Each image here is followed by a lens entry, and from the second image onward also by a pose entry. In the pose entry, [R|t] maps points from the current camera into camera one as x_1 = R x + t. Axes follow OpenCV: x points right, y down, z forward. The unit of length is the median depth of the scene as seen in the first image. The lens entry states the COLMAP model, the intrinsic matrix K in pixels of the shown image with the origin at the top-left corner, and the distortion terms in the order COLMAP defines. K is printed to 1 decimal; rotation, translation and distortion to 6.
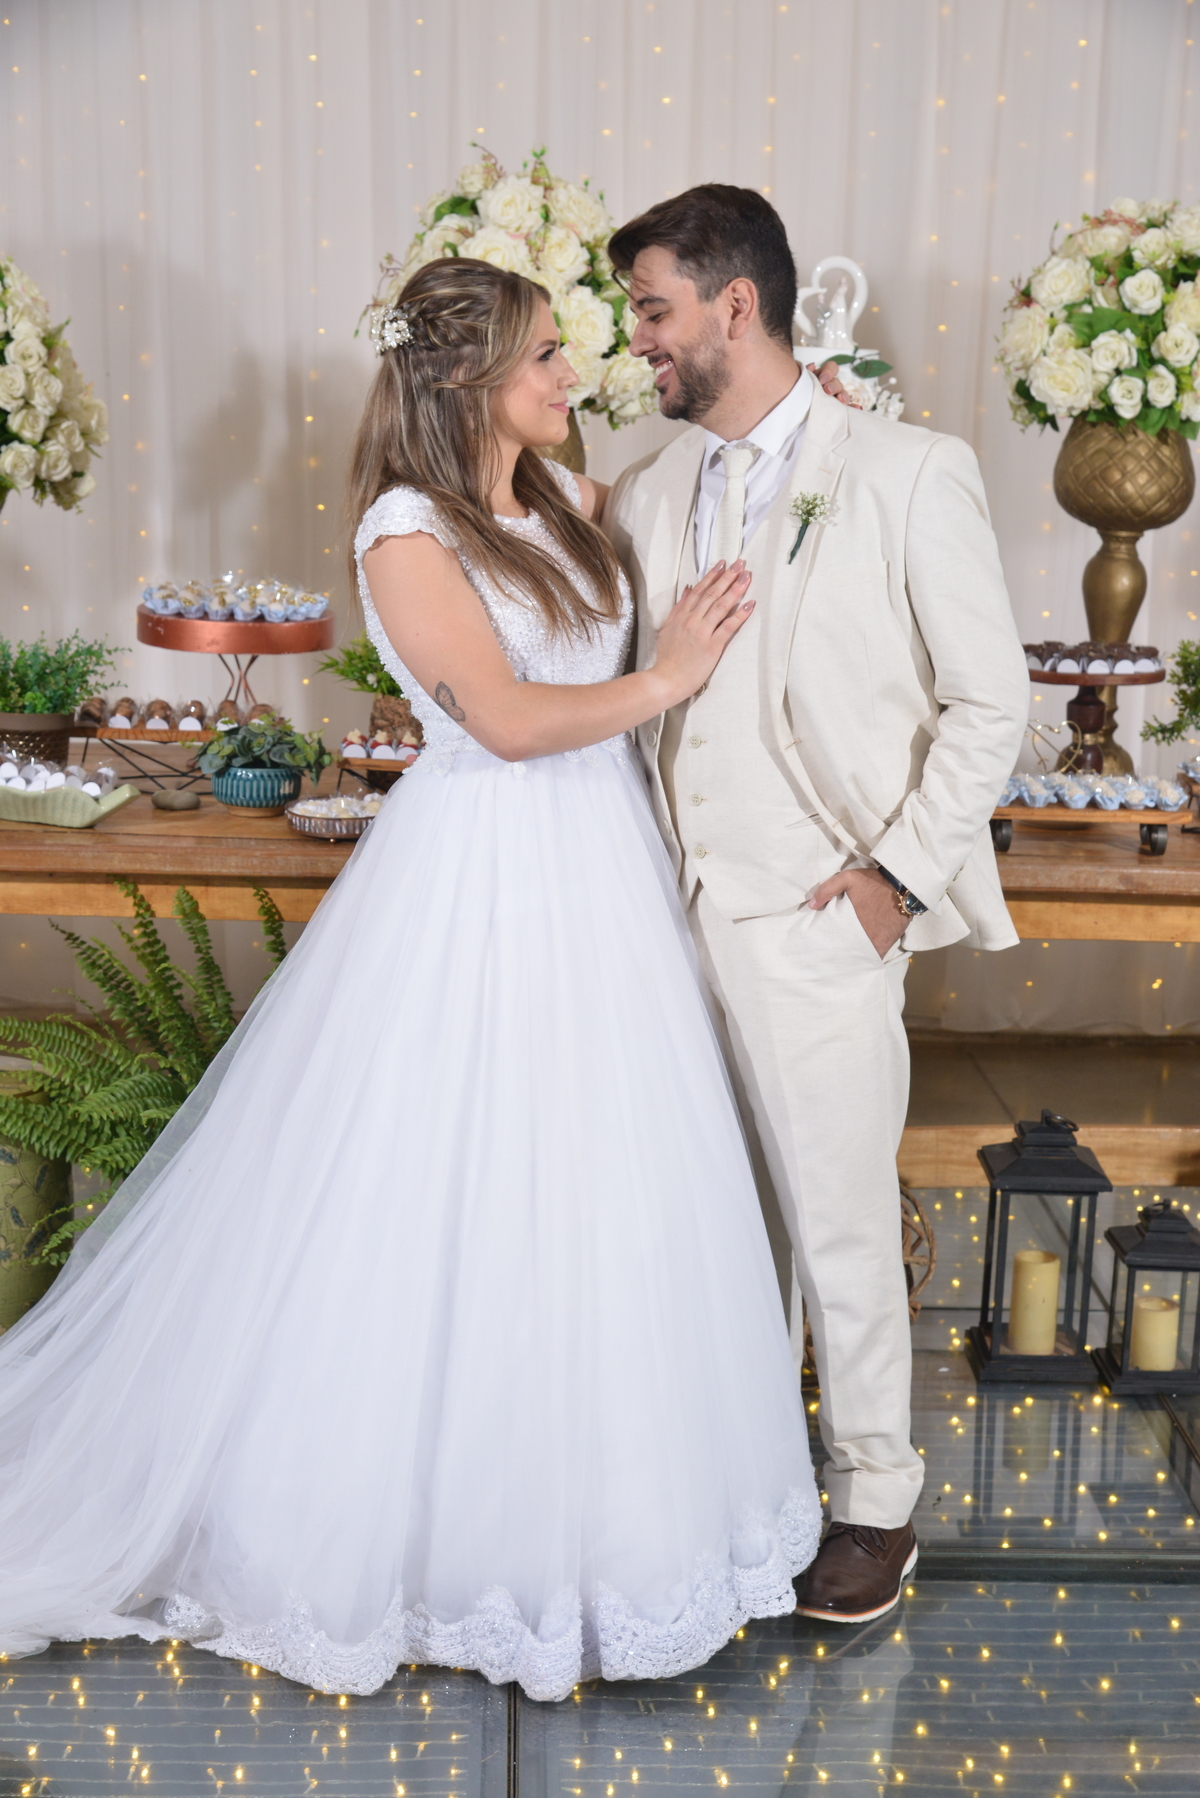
lens RADIAL K [[2941.3, 0, 632.9], [0, 2941.3, 972.4], [0, 0, 1]] dist [-0.035796, 0.101007]
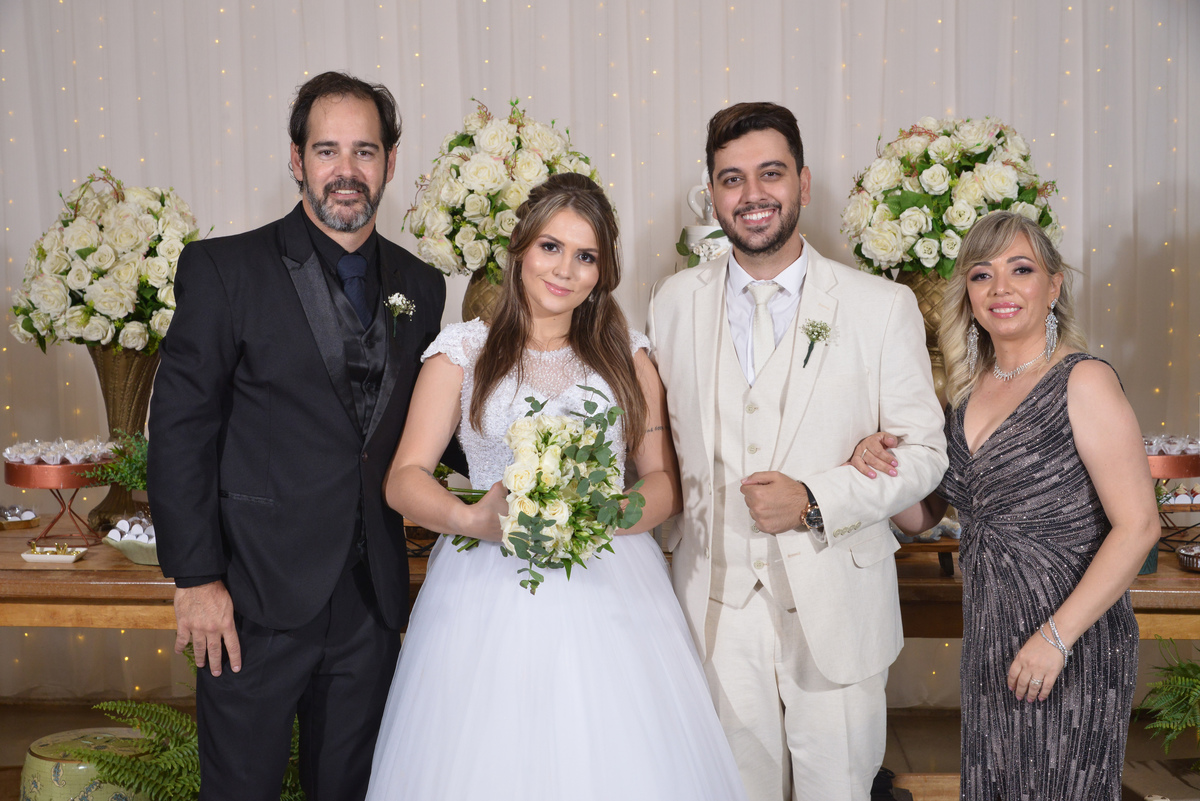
lens RADIAL K [[1963.0, 0, 578.3], [0, 1963.0, 435.6], [0, 0, 1]] dist [-0.035796, 0.101007]
pose [[0.993565, -0.024254, -0.110638, 0.103329], [0.010725, 0.992561, -0.121277, 0.004591], [0.112756, 0.119310, 0.986434, 0.058362]]
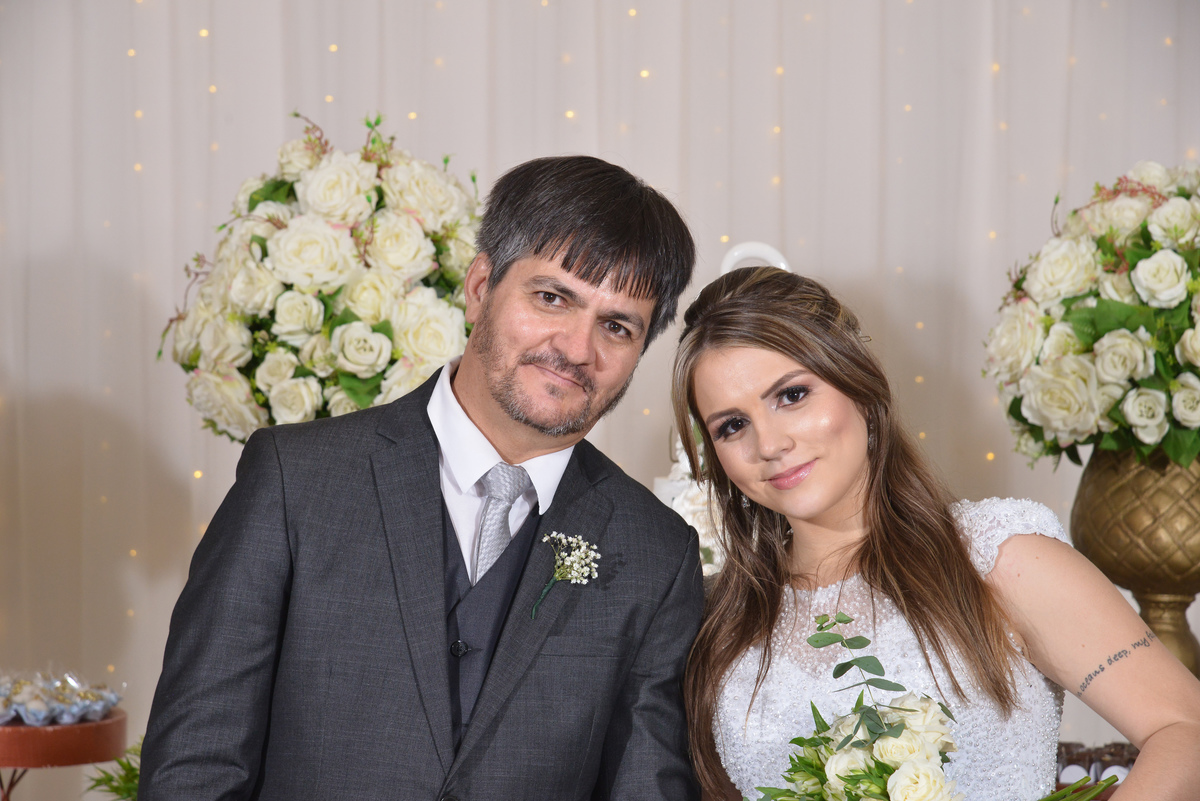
lens RADIAL K [[3584.4, 0, 574.5], [0, 3584.4, 429.7], [0, 0, 1]] dist [0.066324, 0.634246]
pose [[0.995486, -0.016723, -0.093428, 0.108418], [-0.002859, 0.978627, -0.205625, -0.003285], [0.094869, 0.204963, 0.974161, 0.092411]]
